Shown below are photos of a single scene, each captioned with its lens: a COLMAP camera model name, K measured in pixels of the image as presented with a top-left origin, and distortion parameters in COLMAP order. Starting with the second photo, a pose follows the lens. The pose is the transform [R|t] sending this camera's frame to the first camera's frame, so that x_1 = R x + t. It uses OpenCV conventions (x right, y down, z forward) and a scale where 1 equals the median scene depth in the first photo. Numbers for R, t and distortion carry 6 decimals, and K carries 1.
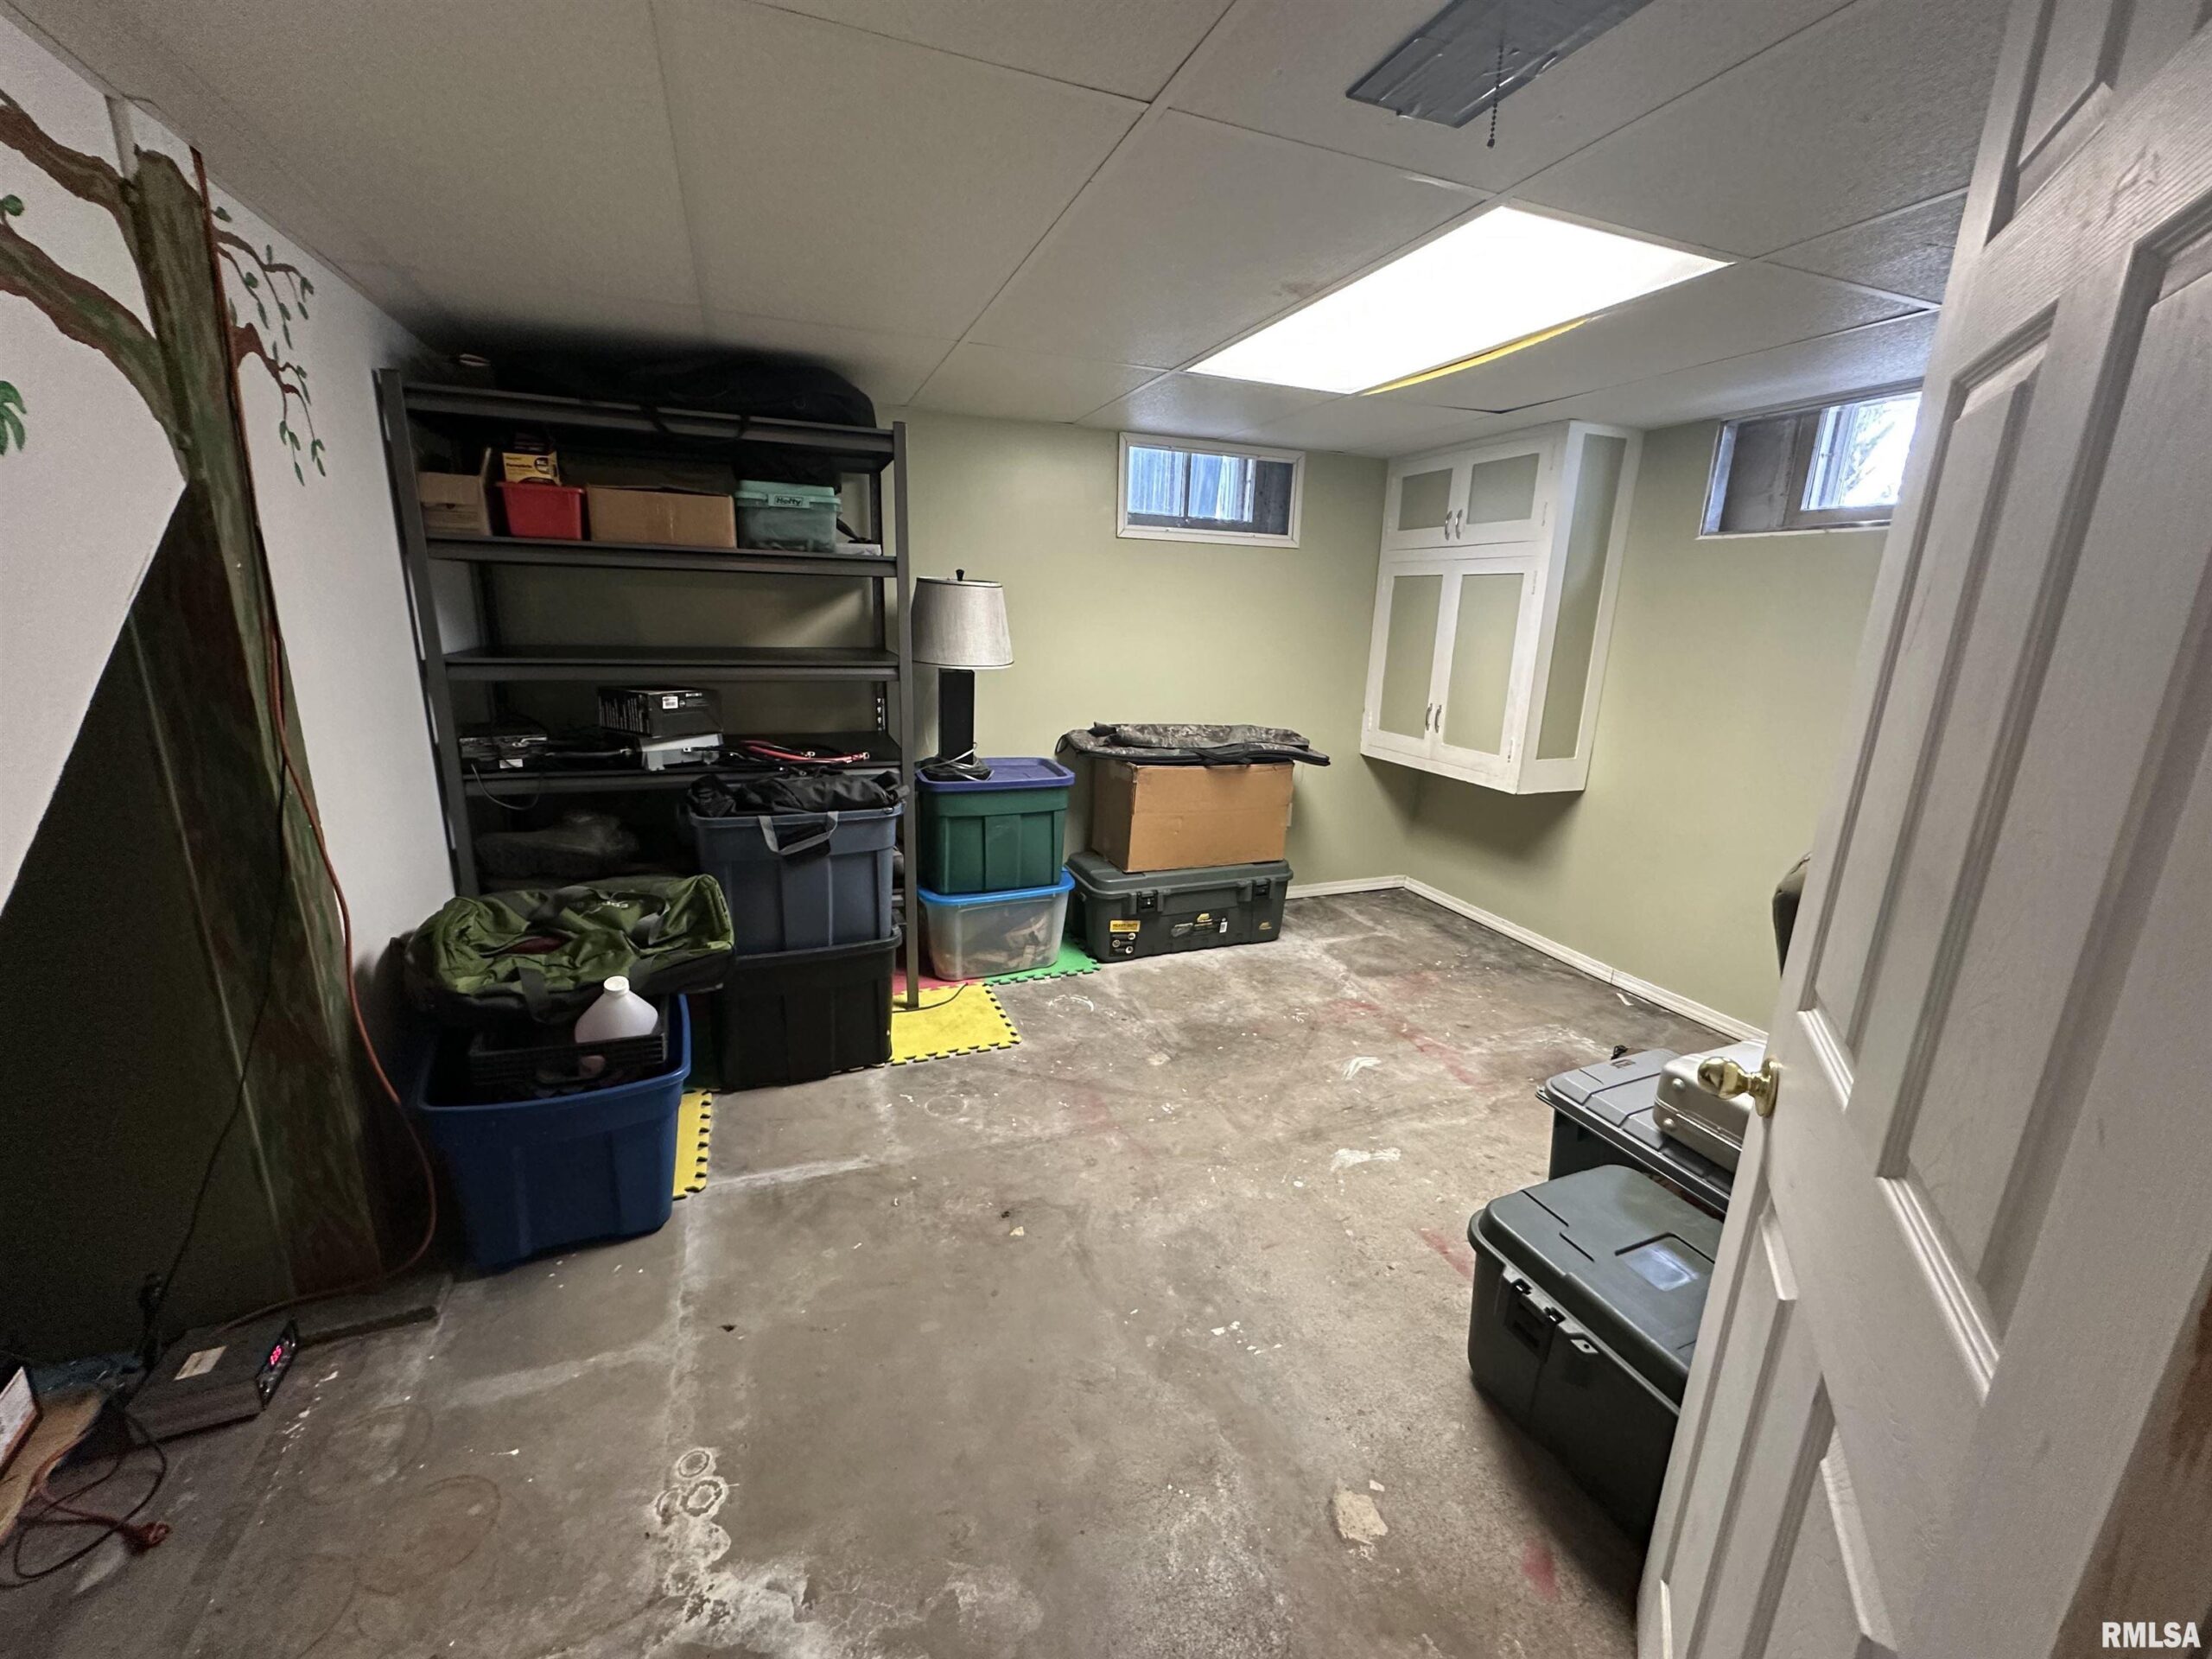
lens RADIAL K [[875.8, 0, 1105.8], [0, 875.8, 831.0], [0, 0, 1]] dist [-0.001289, -0.000393]
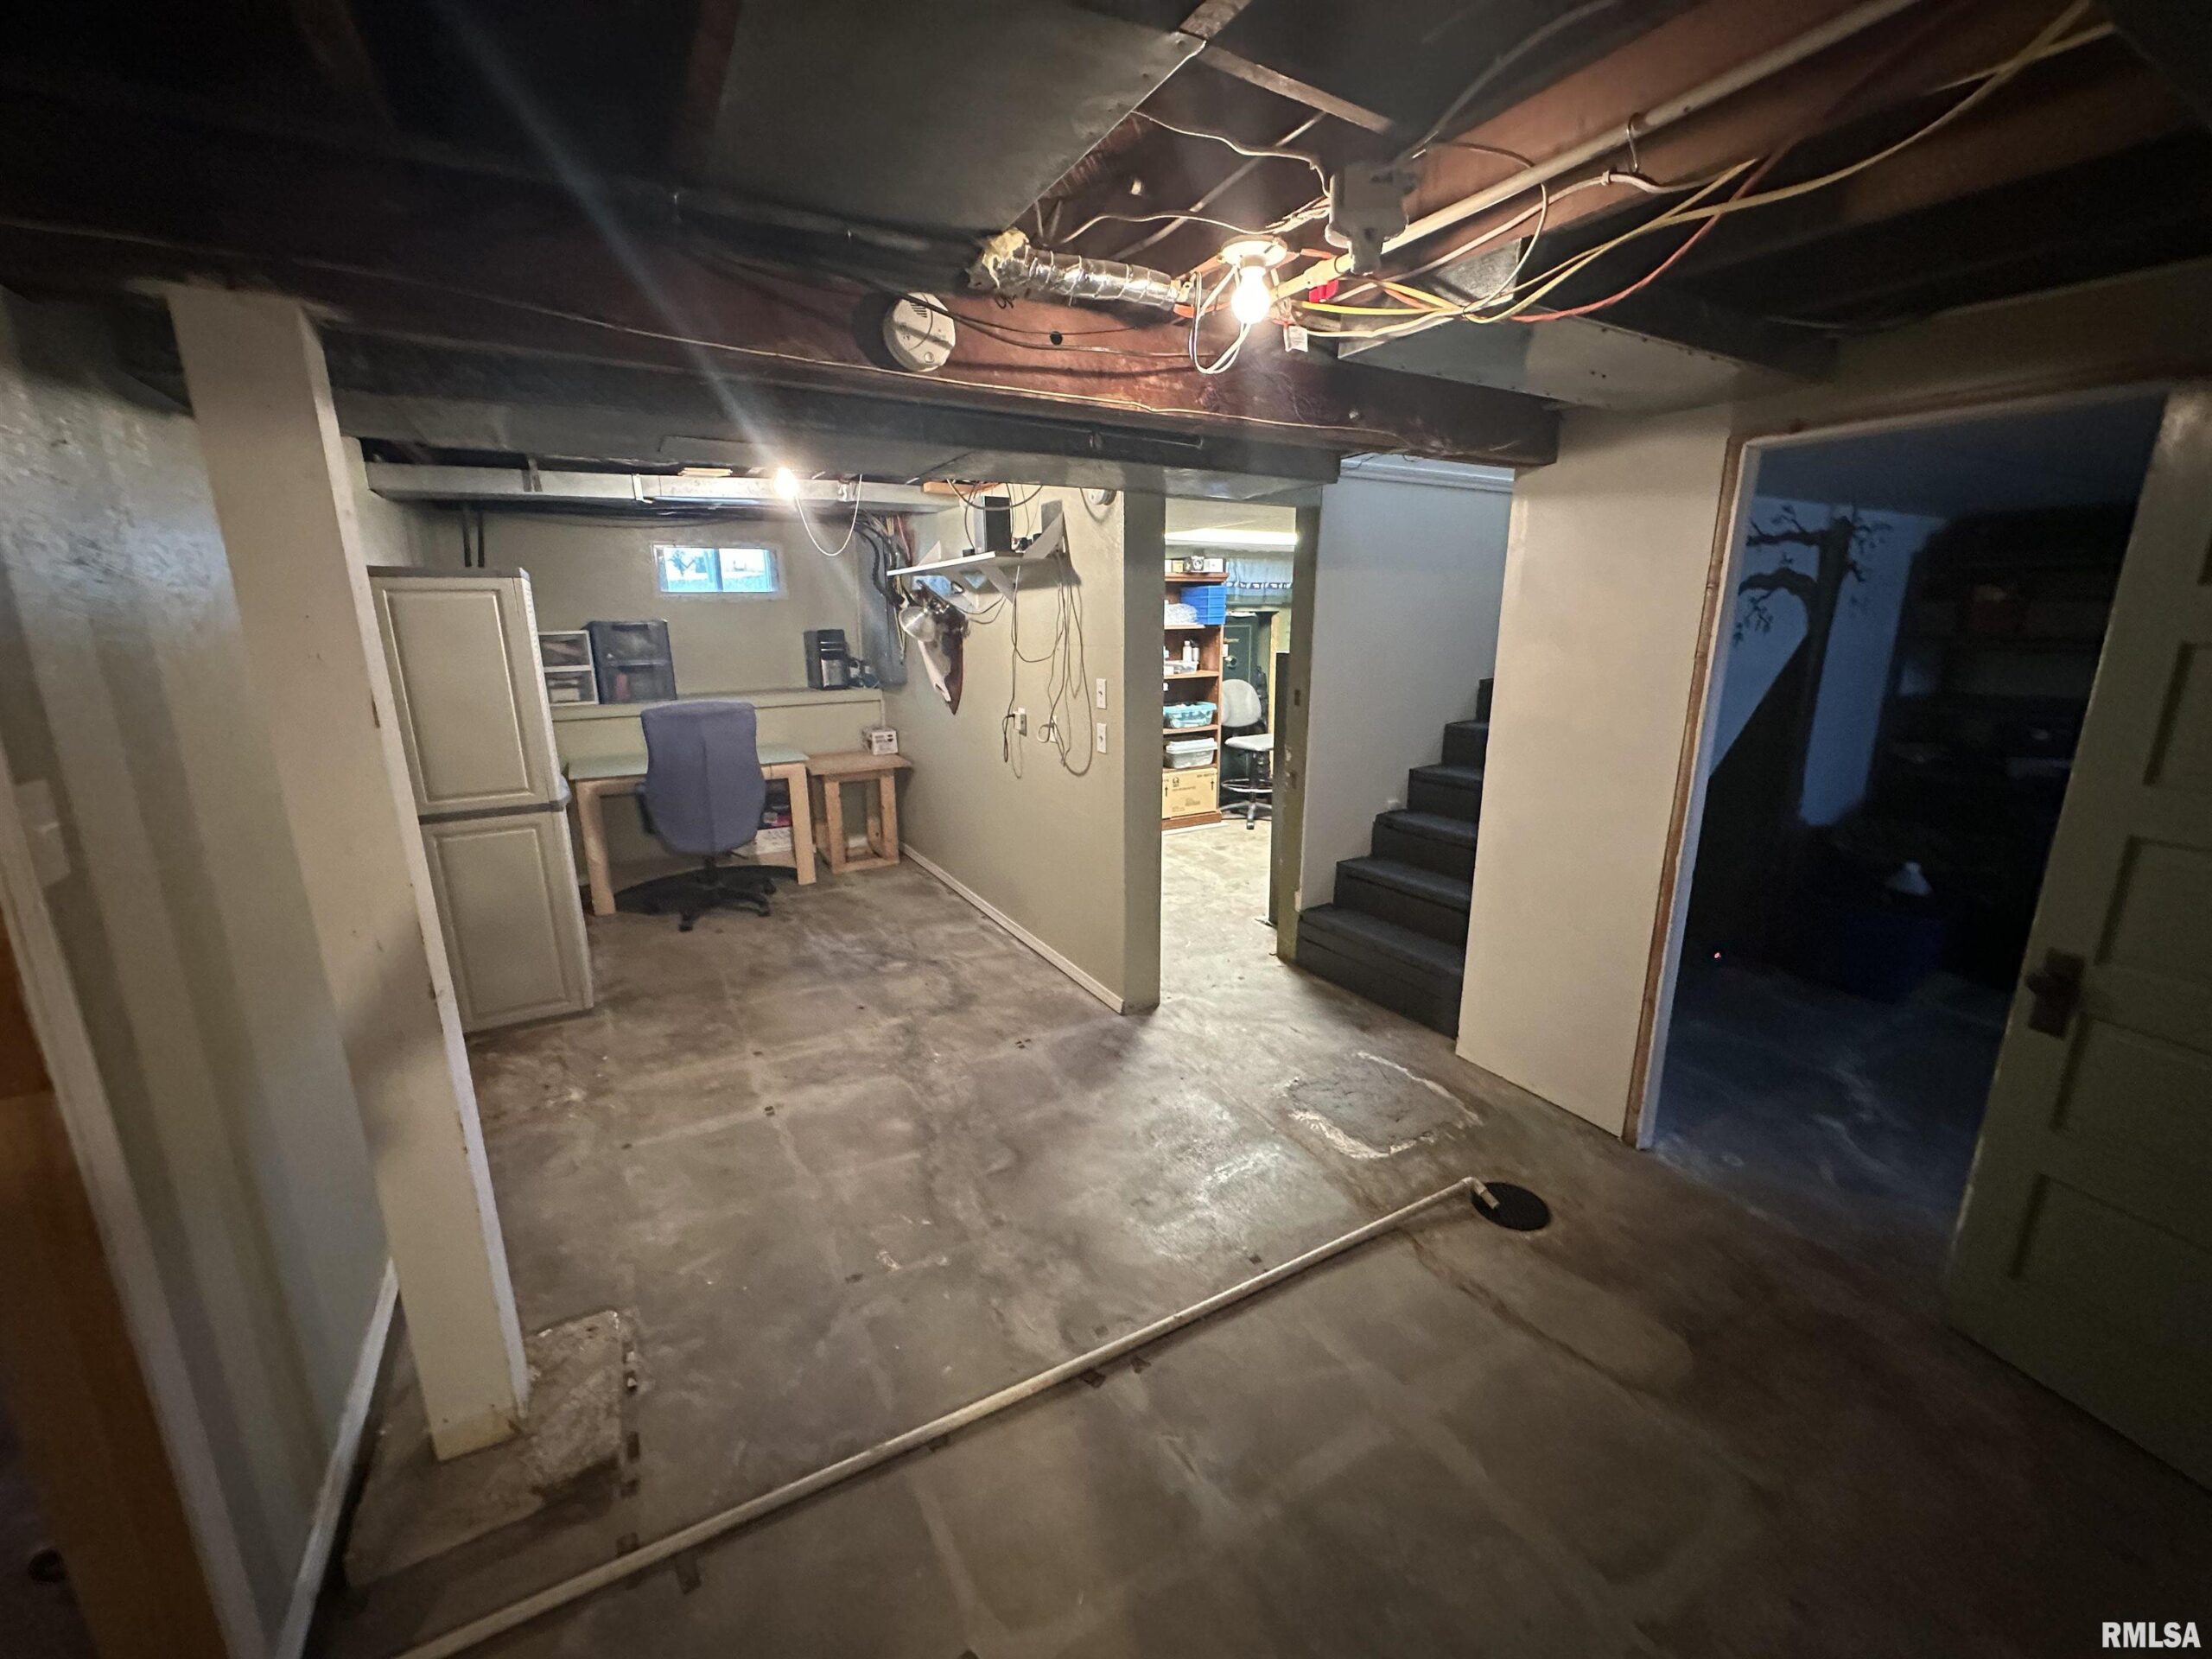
lens RADIAL K [[875.8, 0, 1104.2], [0, 875.8, 828.5], [0, 0, 1]] dist [-0.001289, -0.000393]
pose [[0.156919, 0.214128, -0.964119, 1.053355], [-0.234852, 0.956300, 0.174168, 0.178332], [0.959282, 0.199095, 0.200350, -1.178629]]
